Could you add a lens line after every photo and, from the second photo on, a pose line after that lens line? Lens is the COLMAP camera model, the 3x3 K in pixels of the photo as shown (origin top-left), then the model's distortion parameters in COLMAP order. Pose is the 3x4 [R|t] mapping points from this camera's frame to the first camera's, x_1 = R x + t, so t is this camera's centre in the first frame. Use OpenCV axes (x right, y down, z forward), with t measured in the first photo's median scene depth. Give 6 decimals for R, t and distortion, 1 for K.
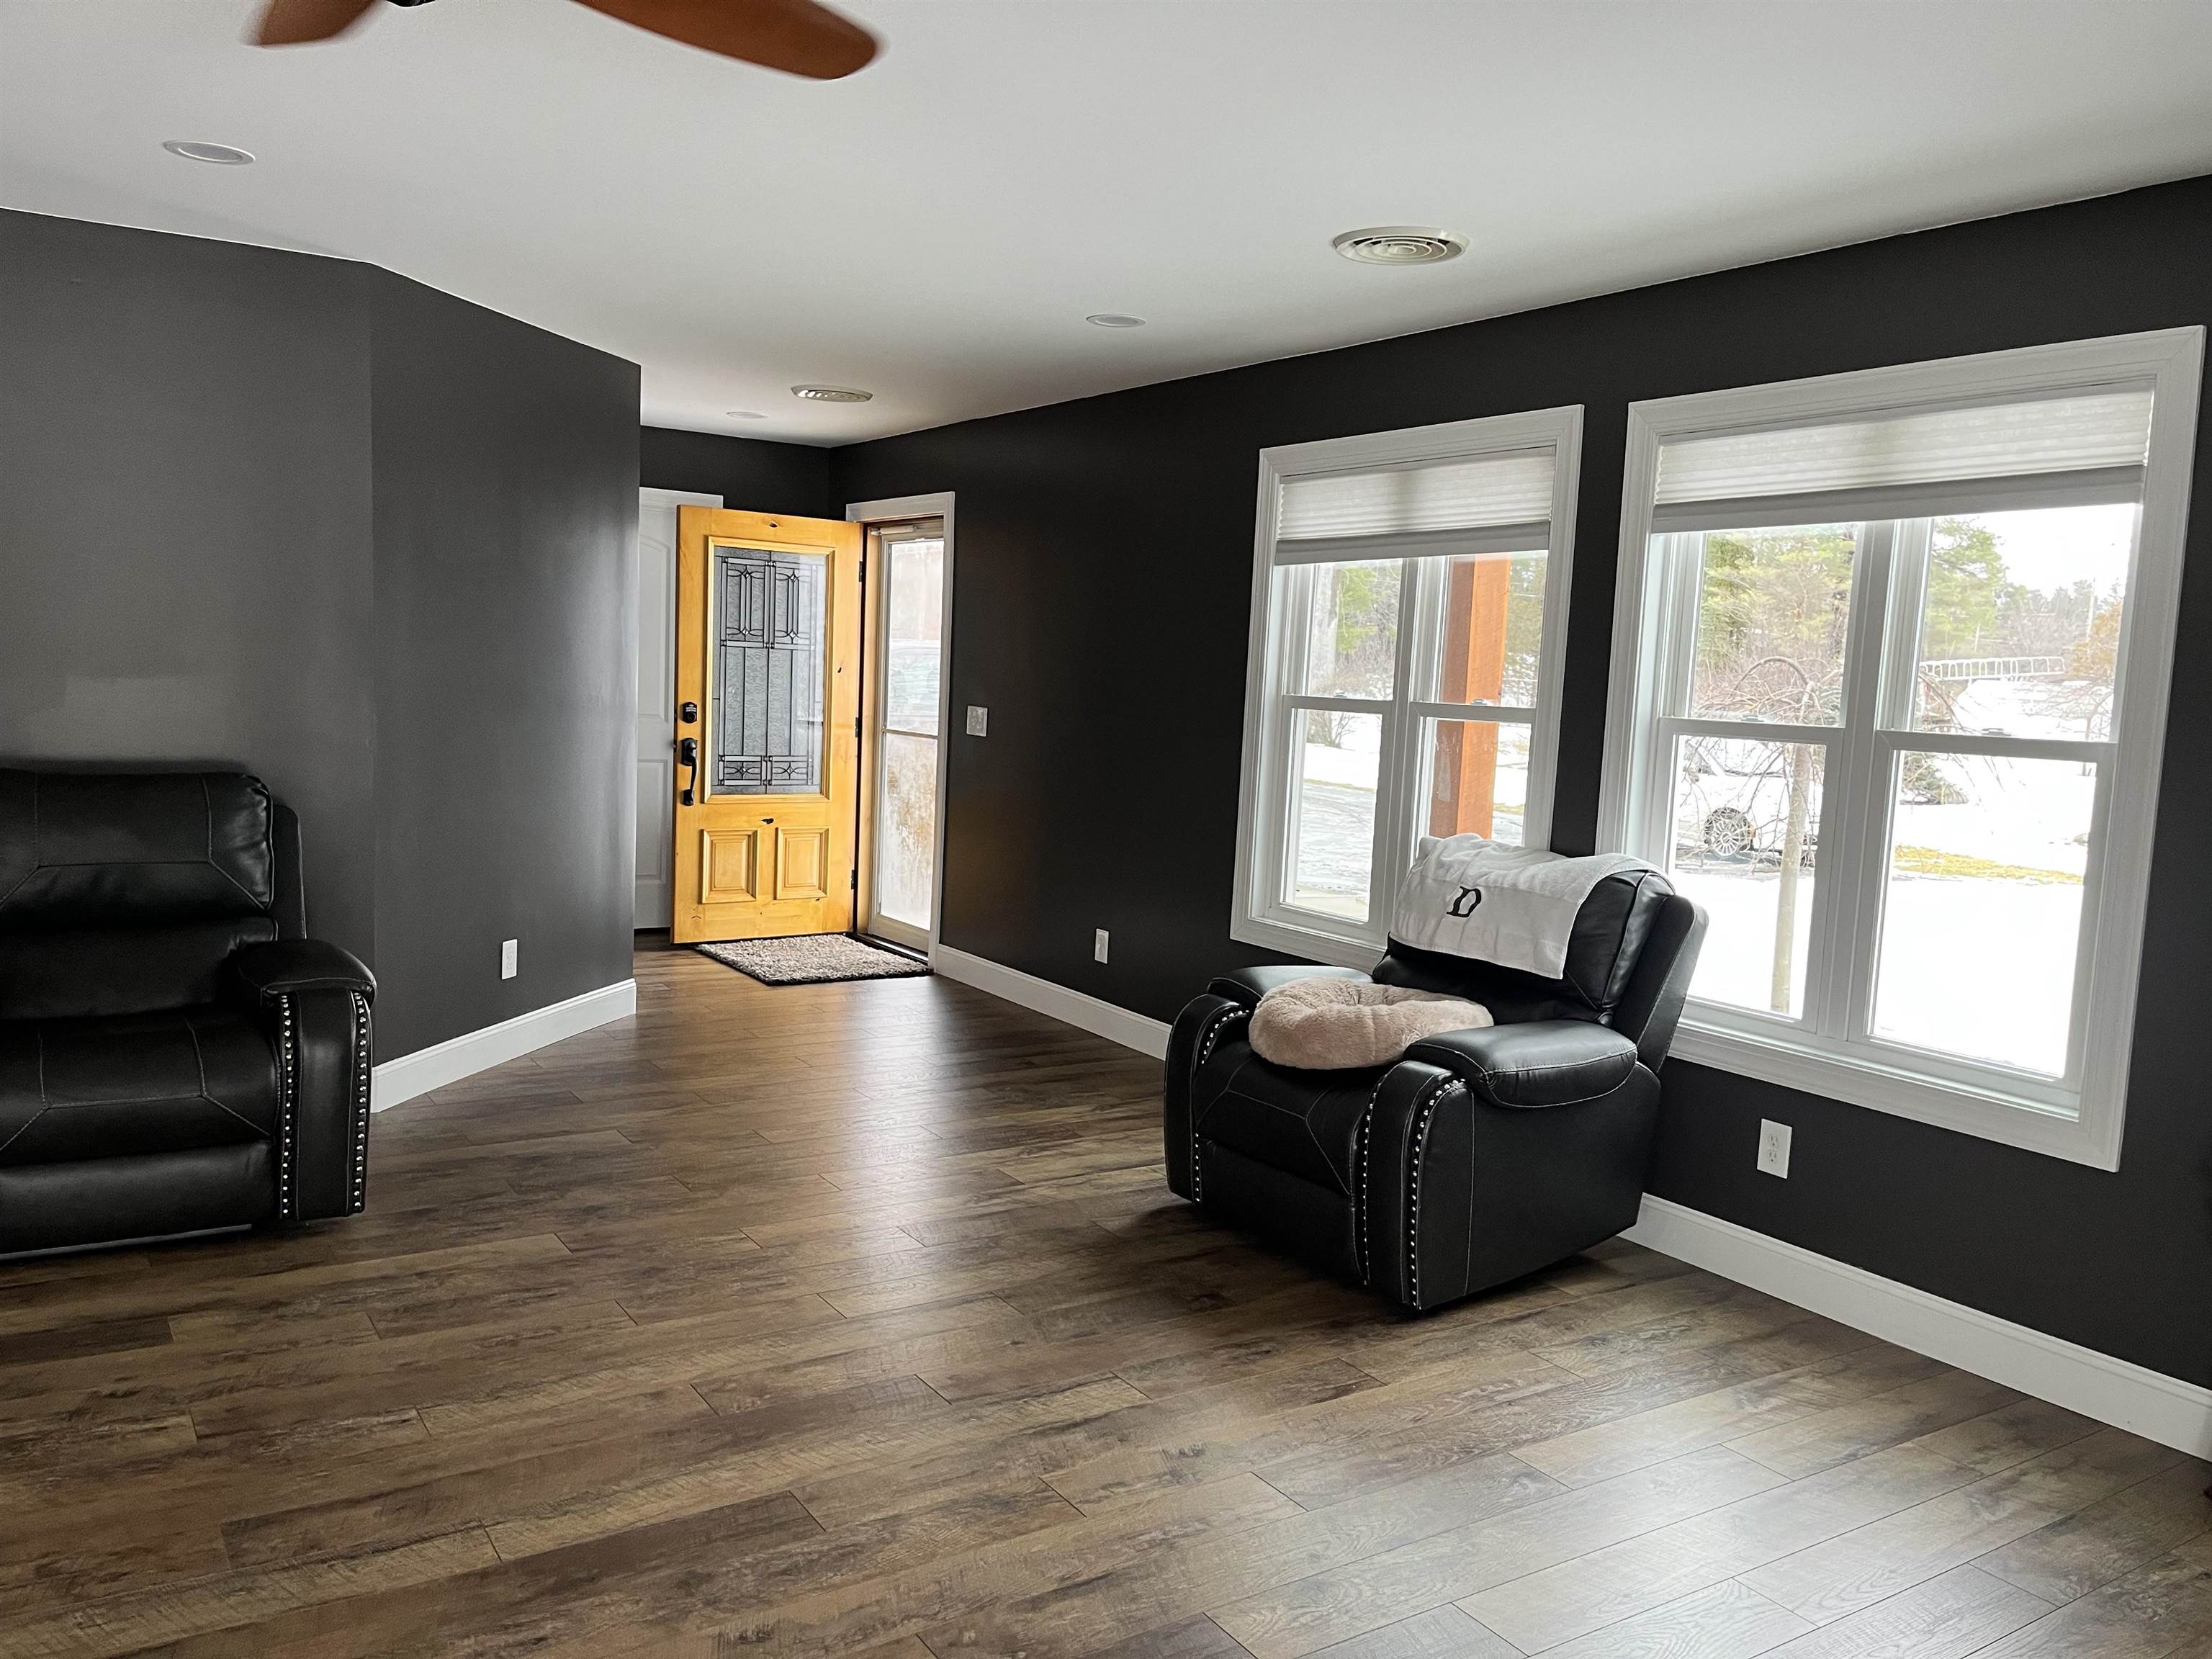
lens RADIAL K [[1701.6, 0, 1065.4], [0, 1701.6, 834.8], [0, 0, 1]] dist [-0.001217, -0.003432]
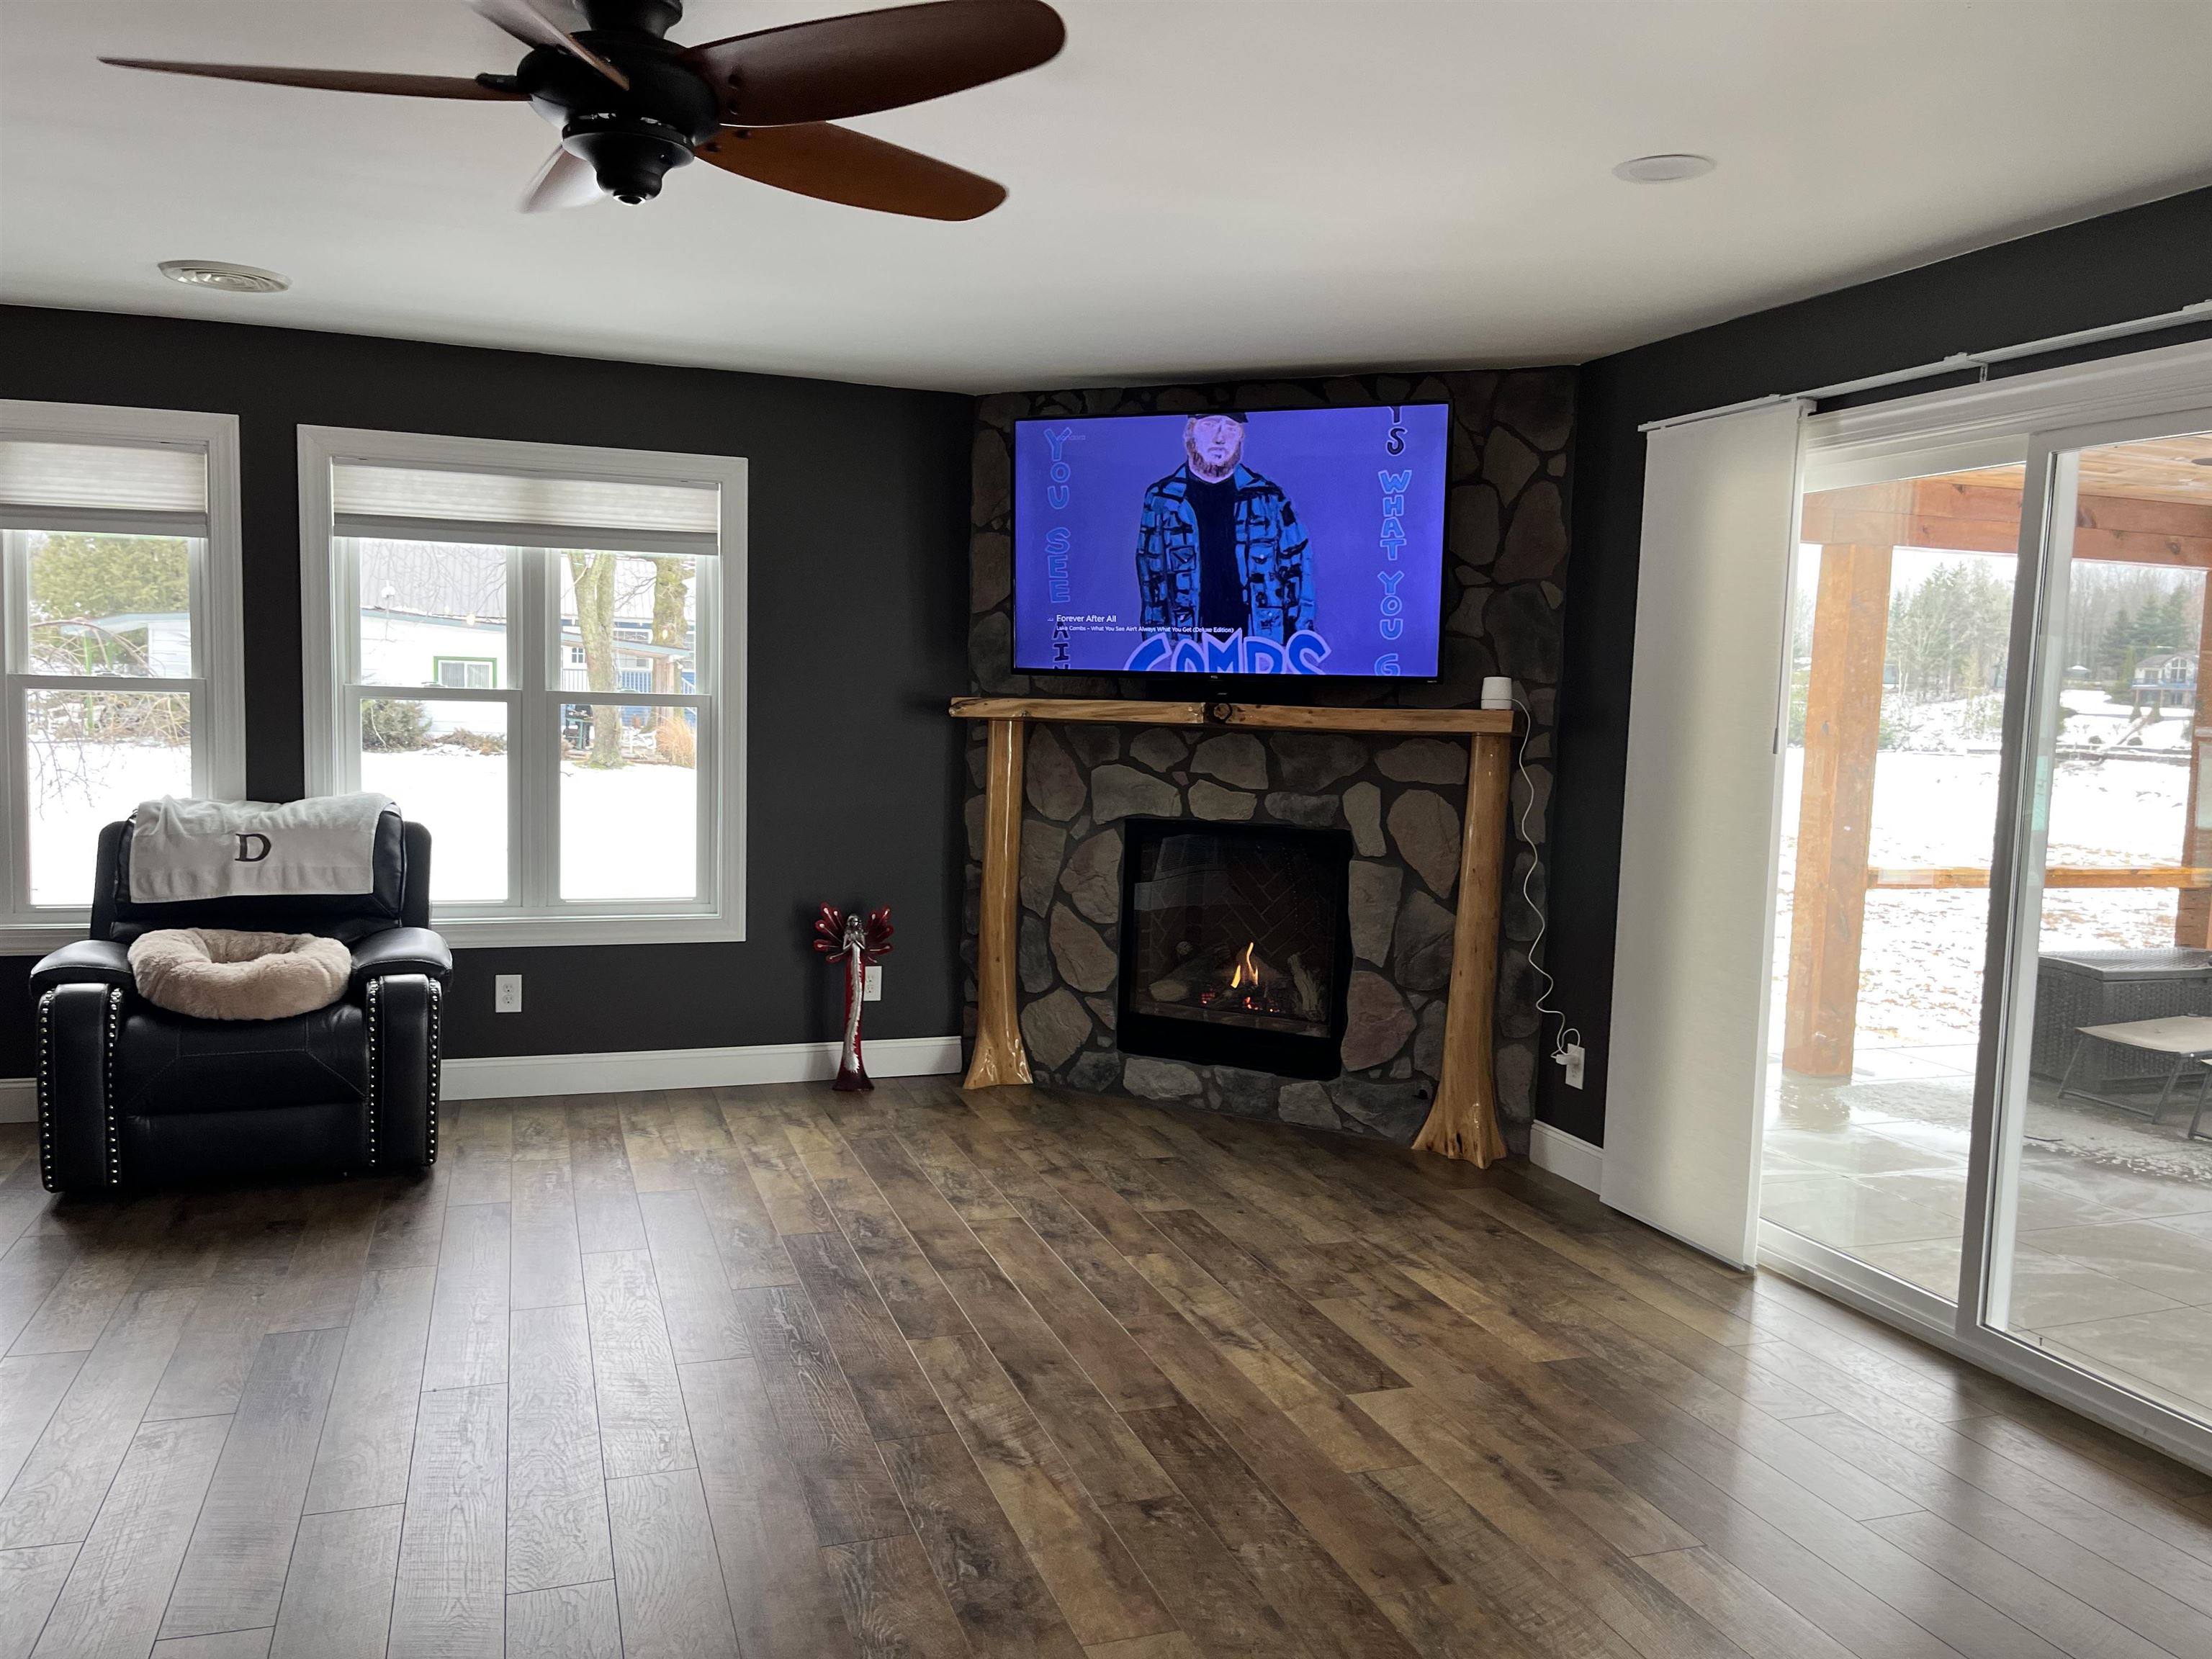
lens RADIAL K [[1713.0, 0, 1150.4], [0, 1713.0, 841.8], [0, 0, 1]] dist [0.057179, -0.055329]
pose [[0.201332, -0.125867, 0.971403, -0.778329], [0.073824, 0.990839, 0.113085, -0.055934], [-0.976737, 0.048946, 0.208780, 0.169711]]
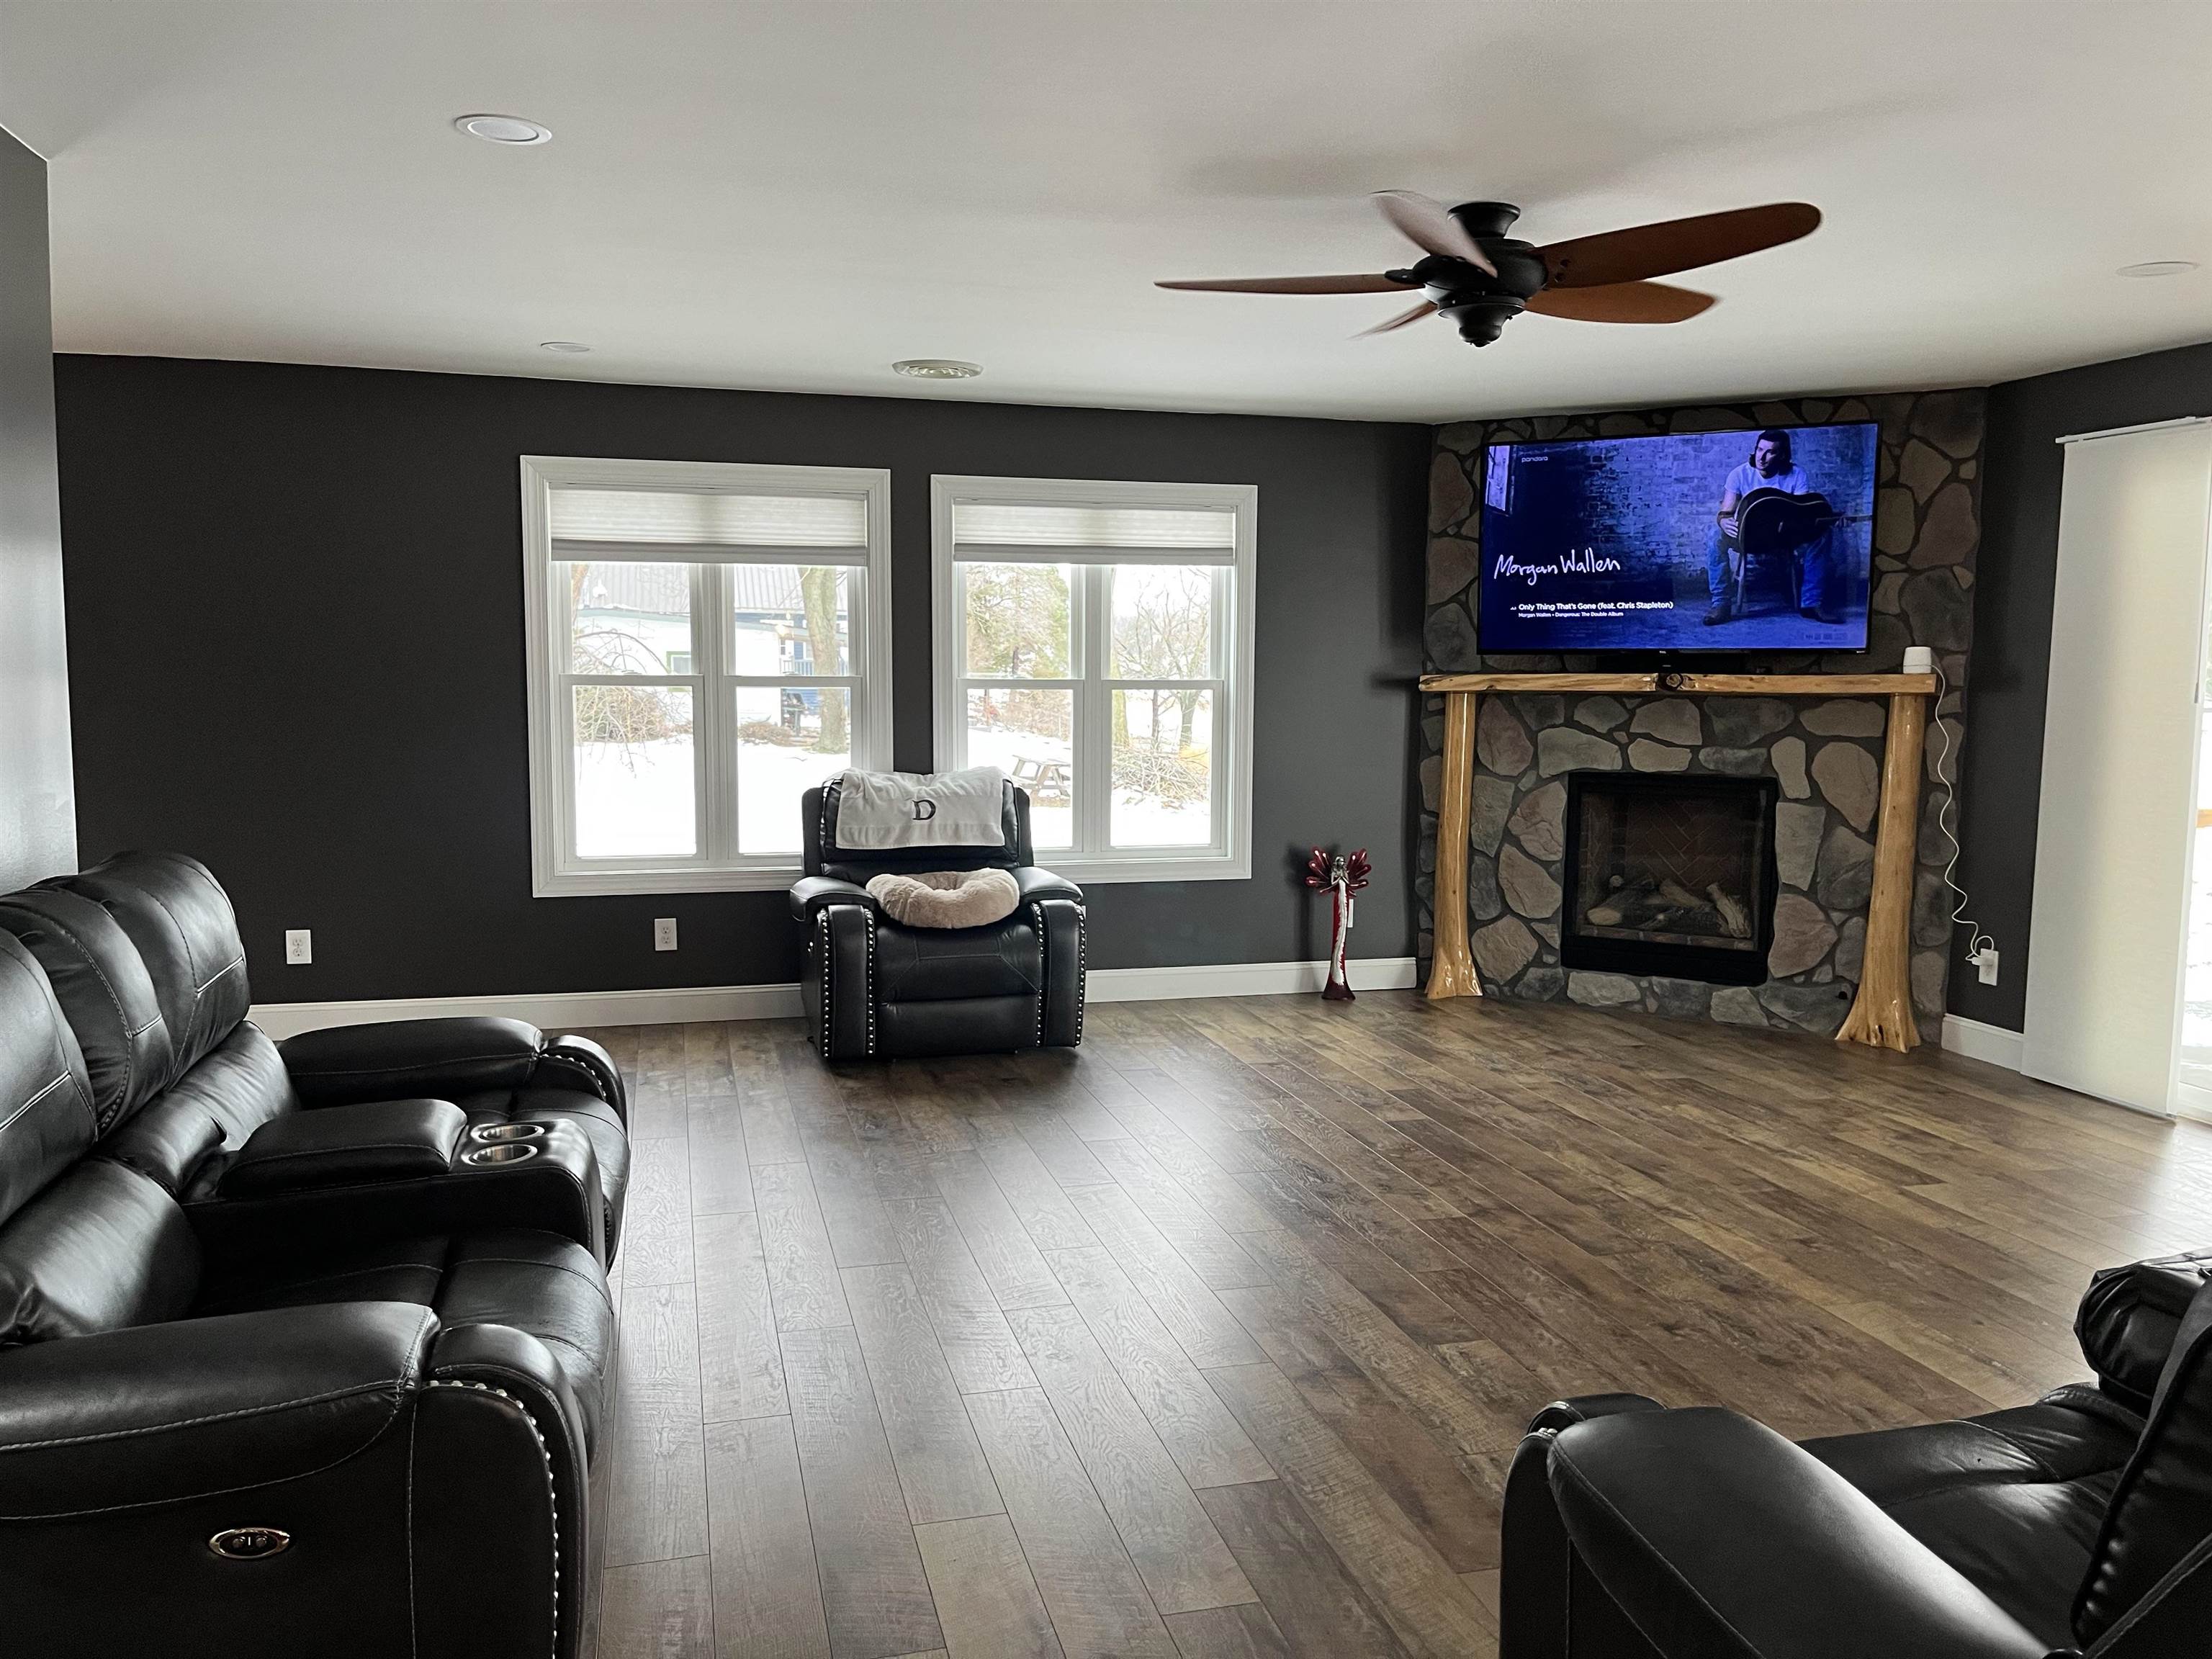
lens RADIAL K [[1713.0, 0, 1150.4], [0, 1713.0, 841.8], [0, 0, 1]] dist [0.057179, -0.055329]
pose [[0.277890, -0.141263, 0.950169, -1.140074], [0.099201, 0.988060, 0.117884, -0.089762], [-0.955477, 0.061499, 0.288585, 0.384173]]
